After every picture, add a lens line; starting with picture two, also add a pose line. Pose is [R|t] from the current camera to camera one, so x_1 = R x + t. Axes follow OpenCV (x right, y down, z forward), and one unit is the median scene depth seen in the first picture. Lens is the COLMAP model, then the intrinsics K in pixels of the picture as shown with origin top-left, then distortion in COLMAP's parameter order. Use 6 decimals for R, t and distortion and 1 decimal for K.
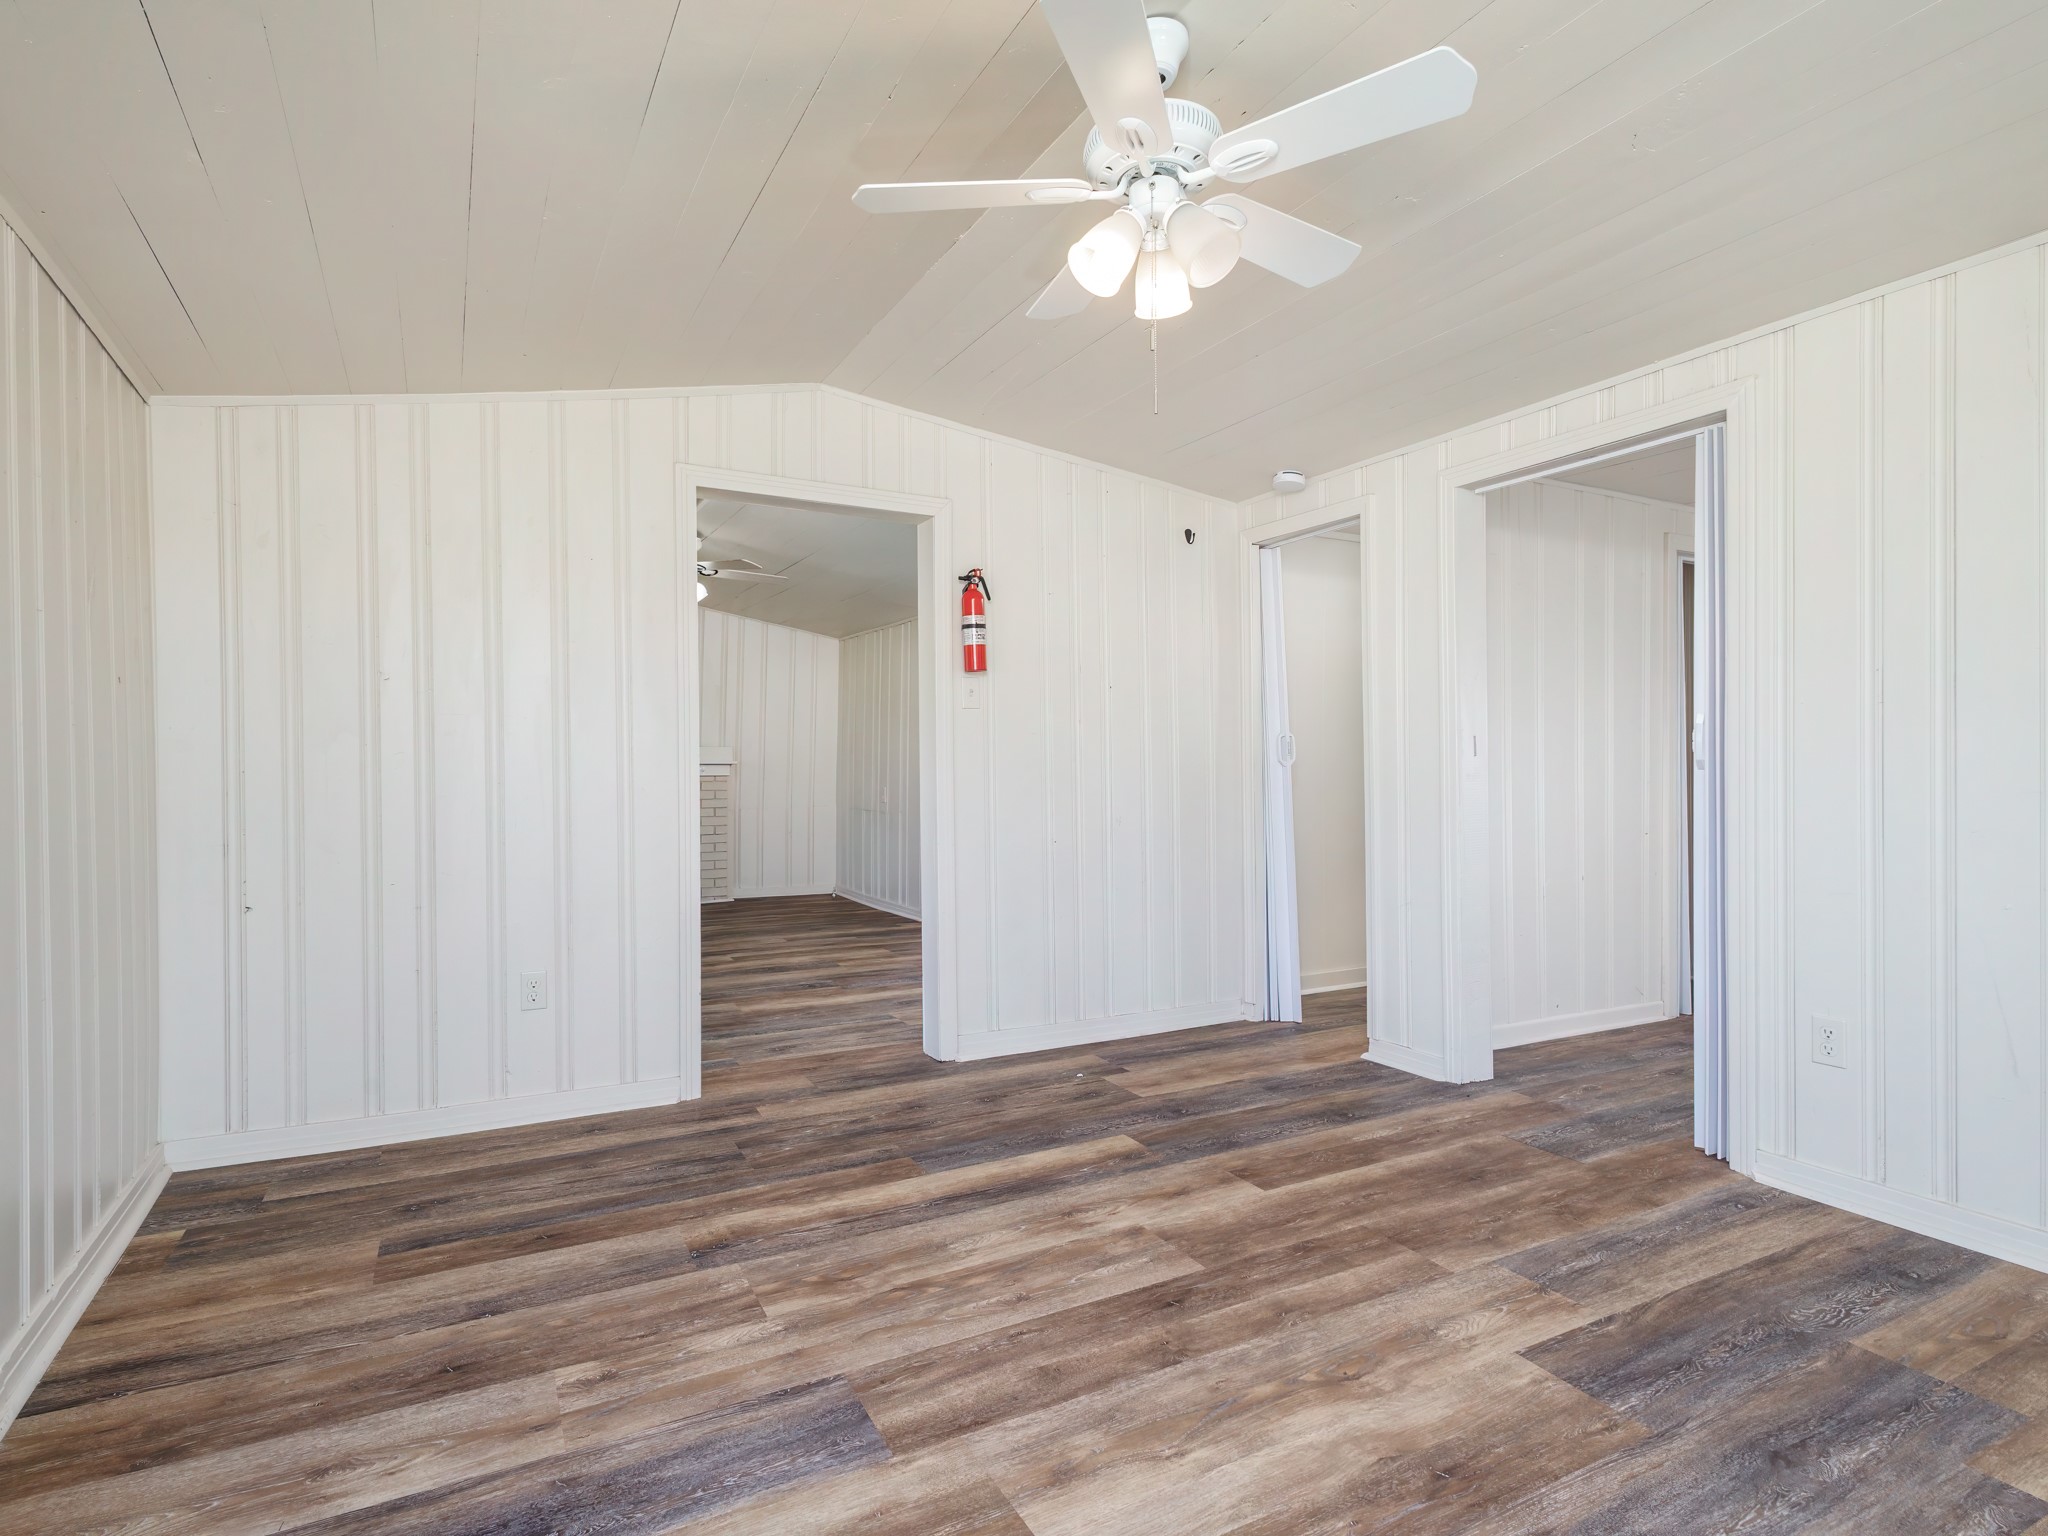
lens RADIAL K [[1060.0, 0, 1014.8], [0, 1060.0, 767.8], [0, 0, 1]] dist [0.012068, -0.001070]
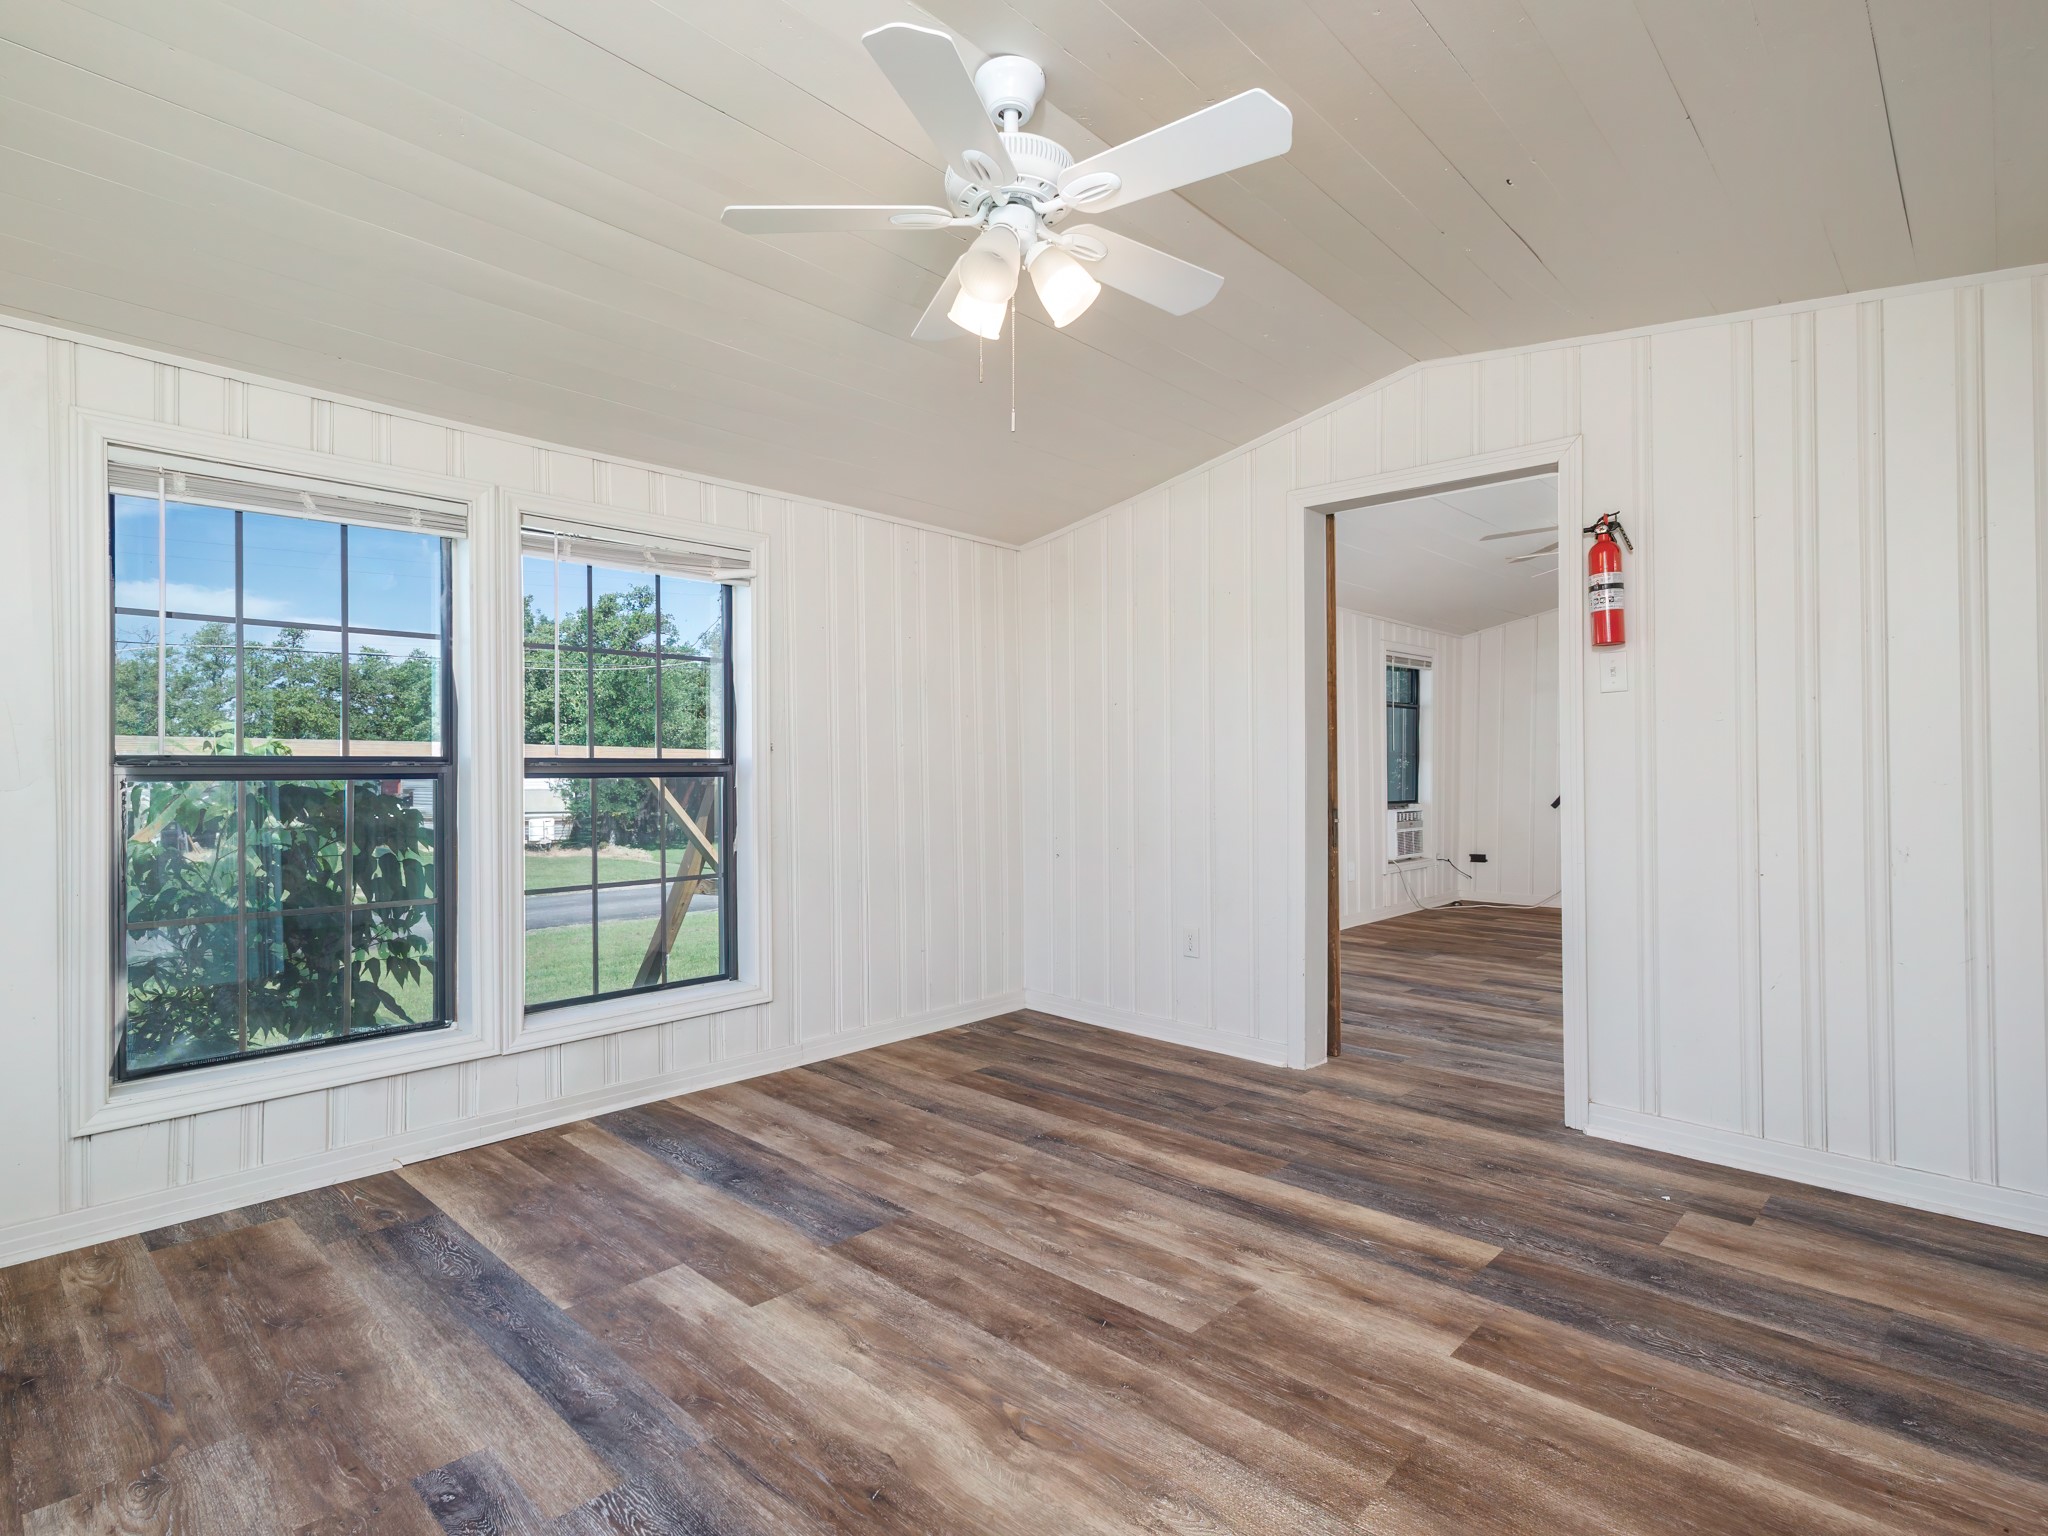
lens RADIAL K [[1060.0, 0, 1026.1], [0, 1060.0, 762.9], [0, 0, 1]] dist [0.012068, -0.001070]
pose [[0.316865, -0.001503, -0.948470, 0.822570], [0.001895, 0.999998, -0.000951, -0.004728], [0.948469, -0.001496, 0.316867, 0.492540]]
